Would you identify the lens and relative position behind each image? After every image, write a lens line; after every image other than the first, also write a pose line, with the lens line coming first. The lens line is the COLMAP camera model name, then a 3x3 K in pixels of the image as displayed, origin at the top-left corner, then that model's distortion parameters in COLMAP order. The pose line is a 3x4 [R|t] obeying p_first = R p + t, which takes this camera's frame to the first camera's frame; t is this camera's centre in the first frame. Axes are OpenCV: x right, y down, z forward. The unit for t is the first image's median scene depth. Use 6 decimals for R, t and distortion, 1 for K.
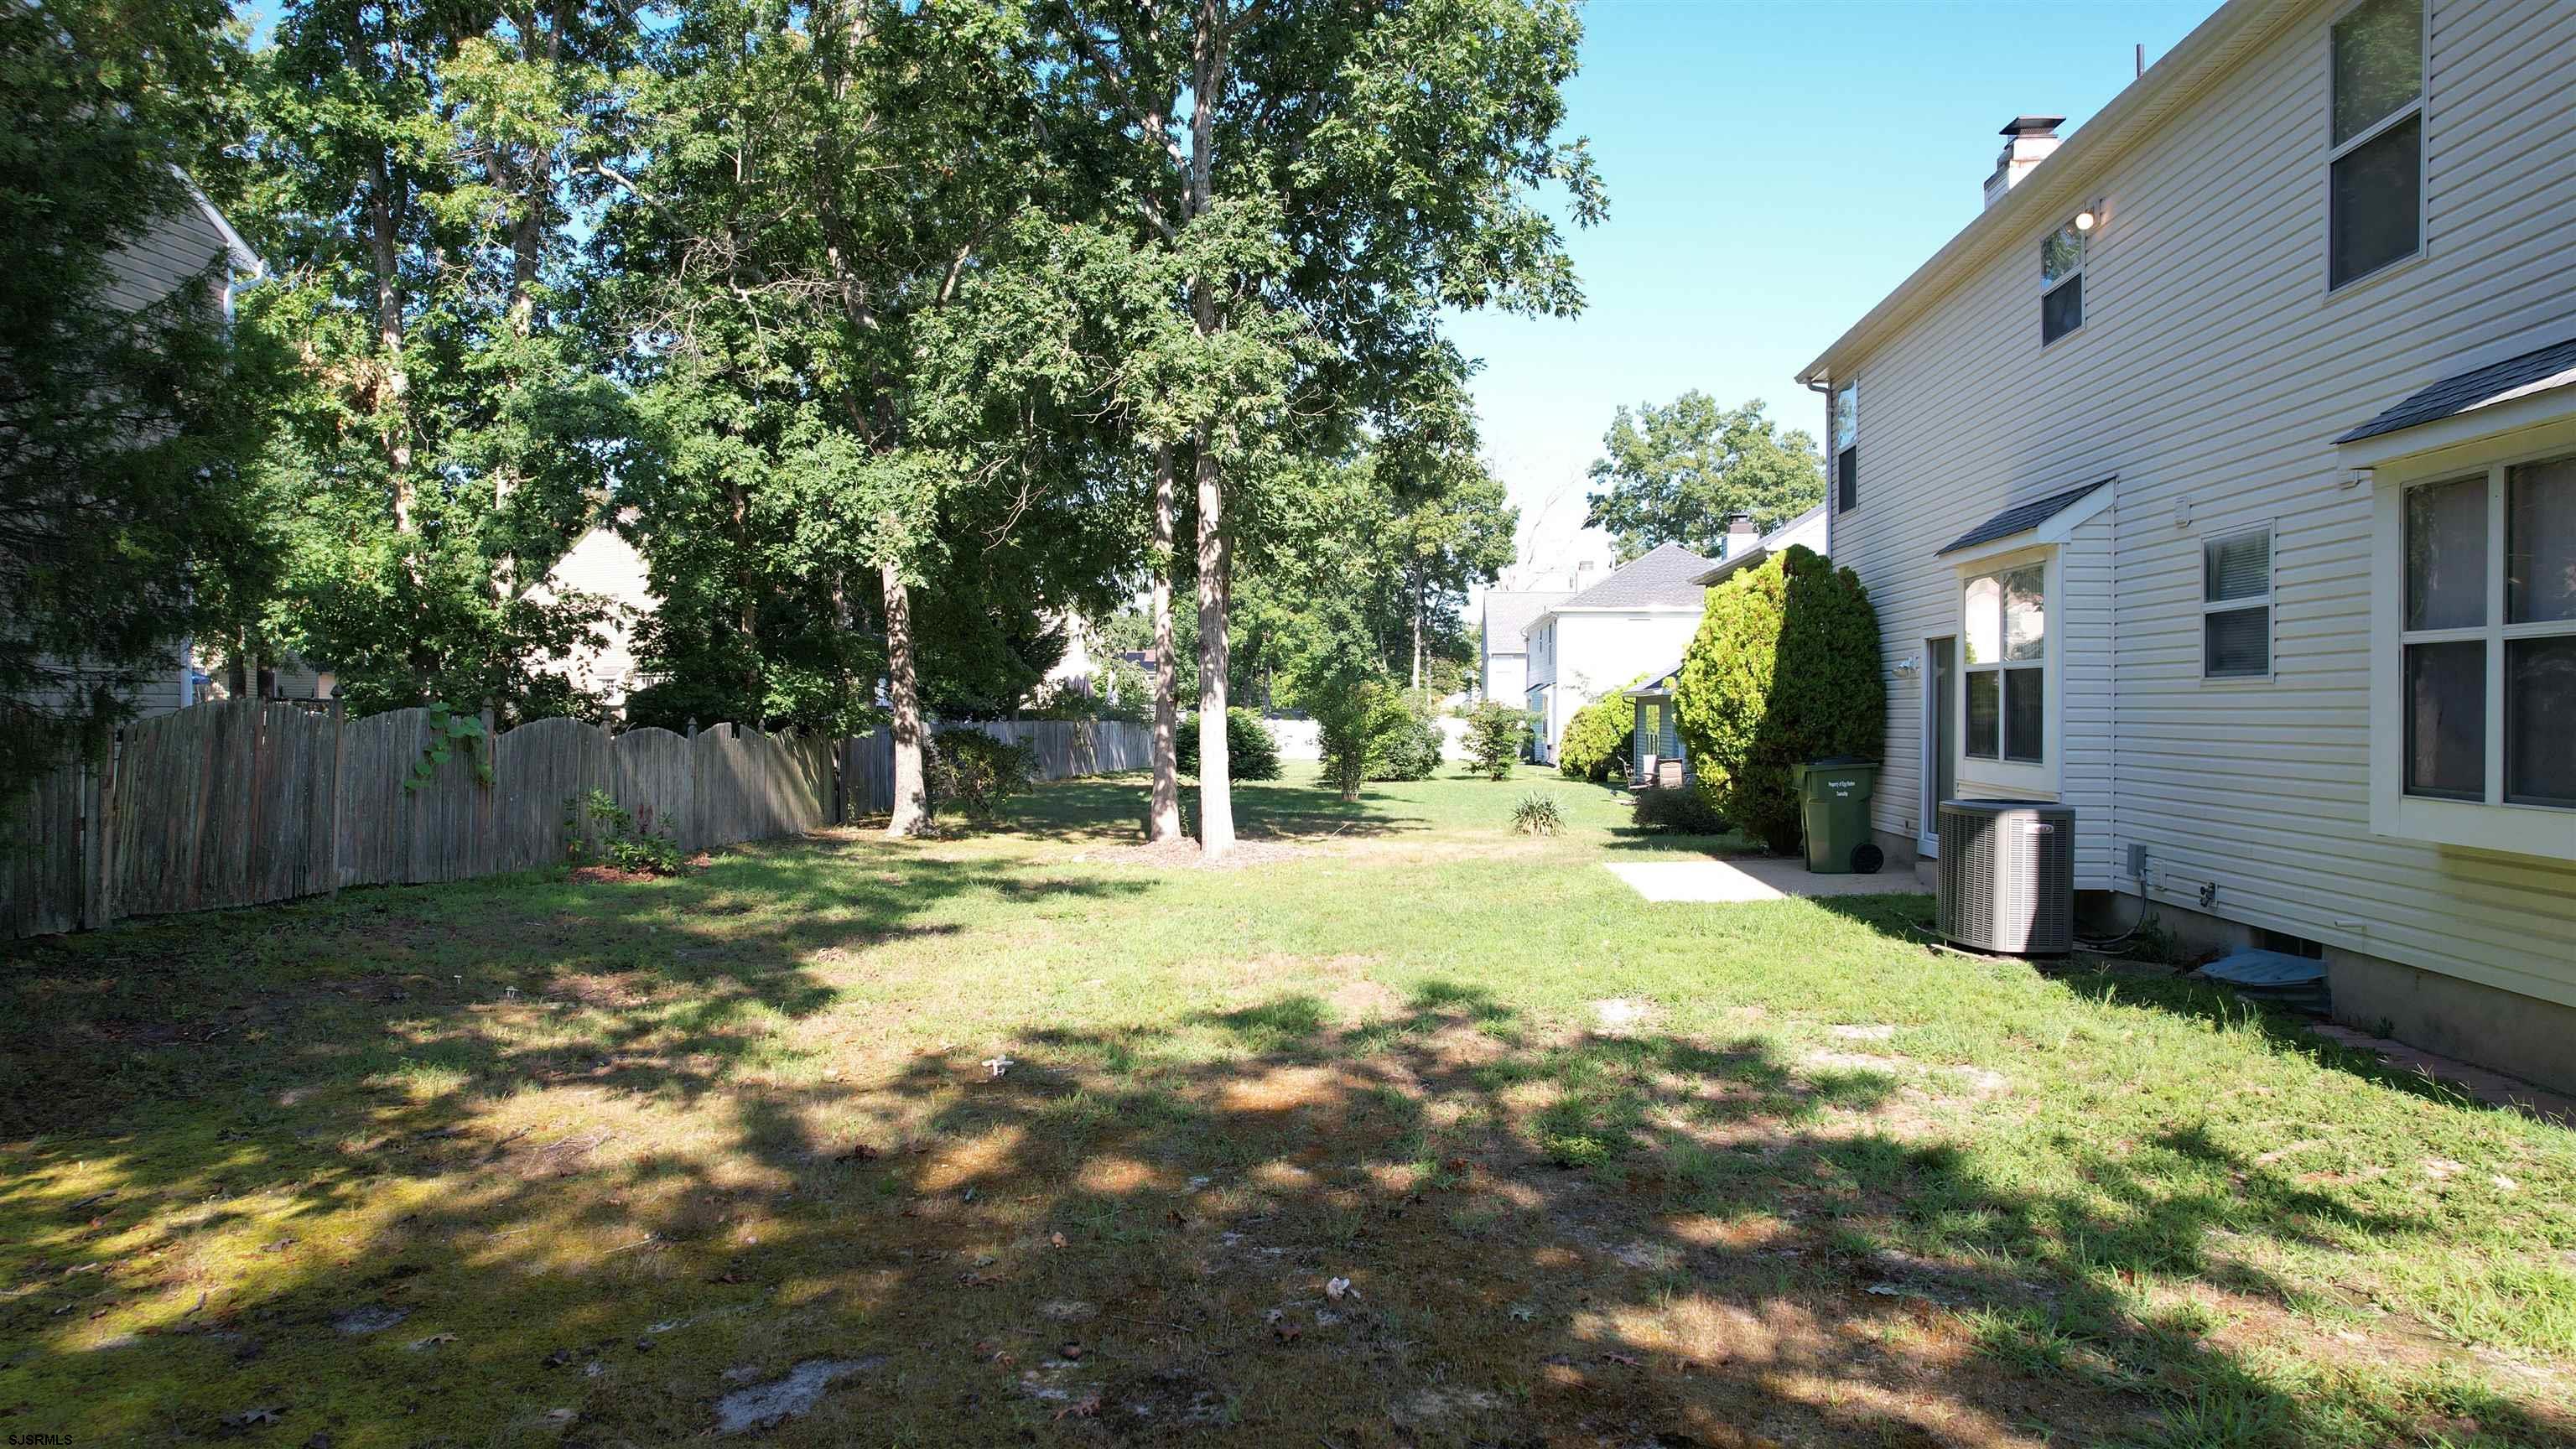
lens RADIAL K [[1648.4, 0, 1286.2], [0, 1648.4, 728.9], [0, 0, 1]] dist [-0.075042, 0.066051]
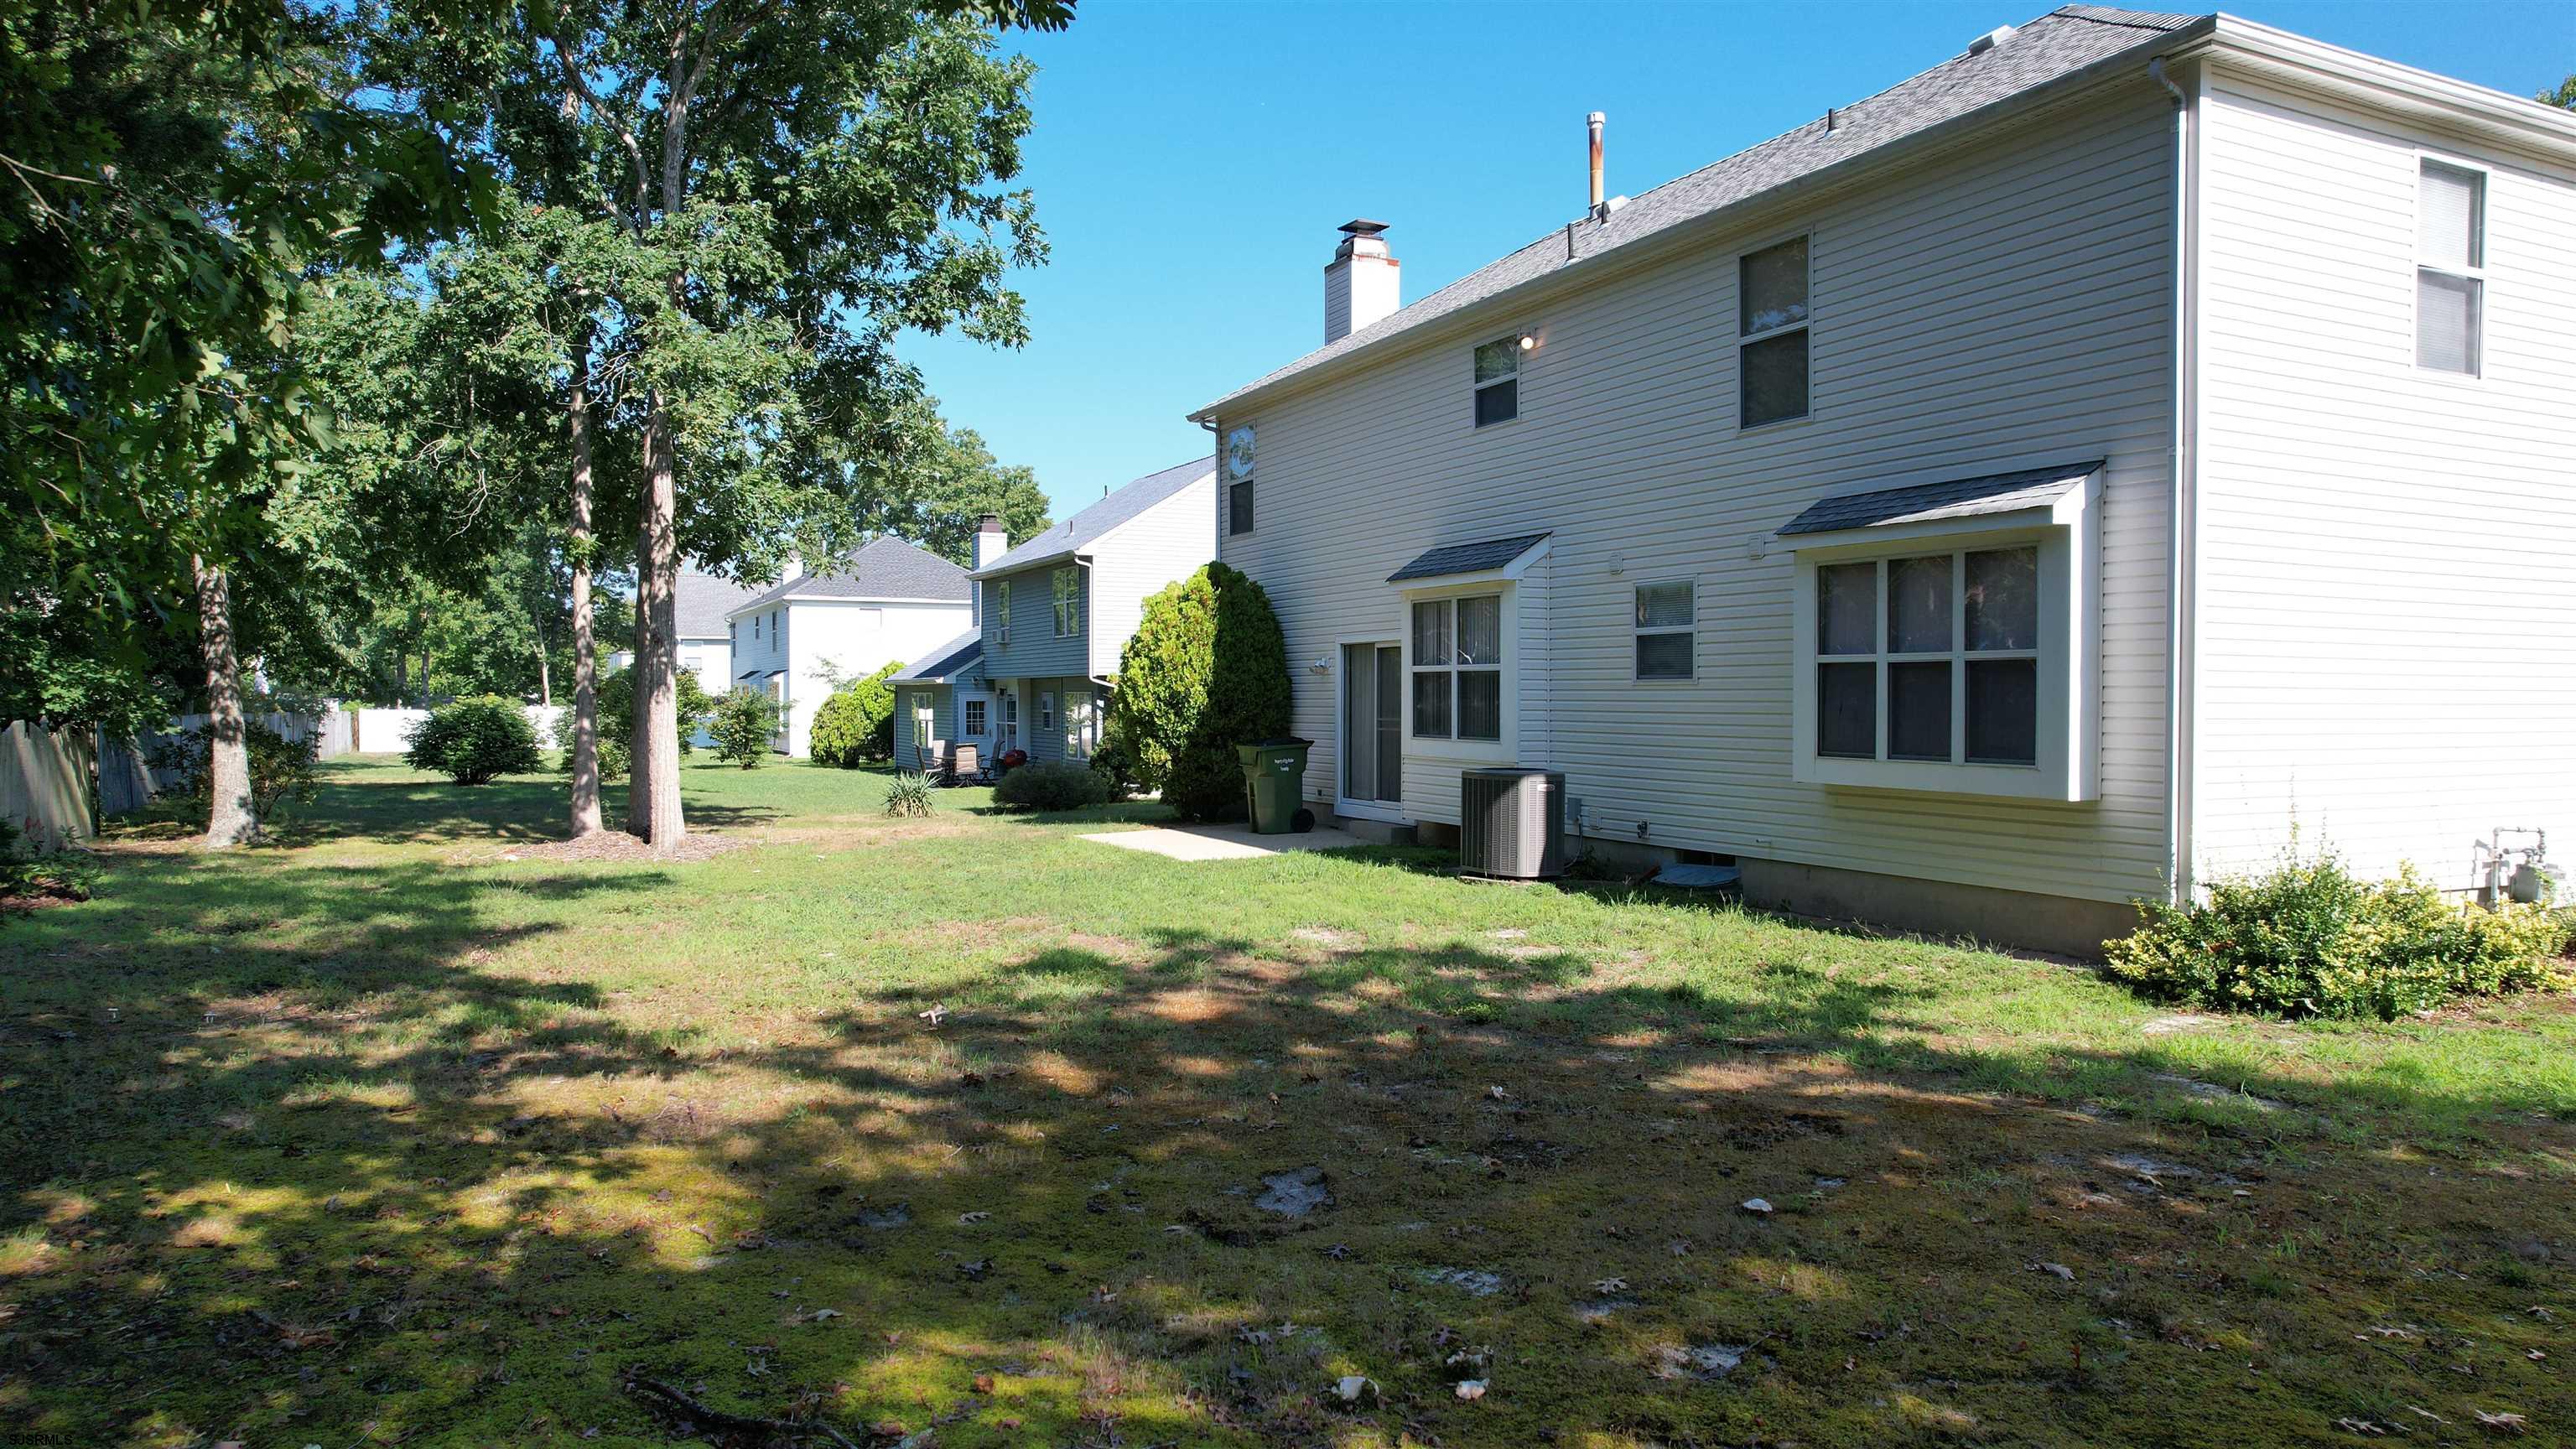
lens RADIAL K [[1648.4, 0, 1286.2], [0, 1648.4, 728.9], [0, 0, 1]] dist [-0.075042, 0.066051]
pose [[0.862148, -0.013552, 0.506475, -0.258759], [0.008787, 0.999892, 0.011797, -0.004521], [-0.506580, -0.005721, 0.862174, -0.060844]]
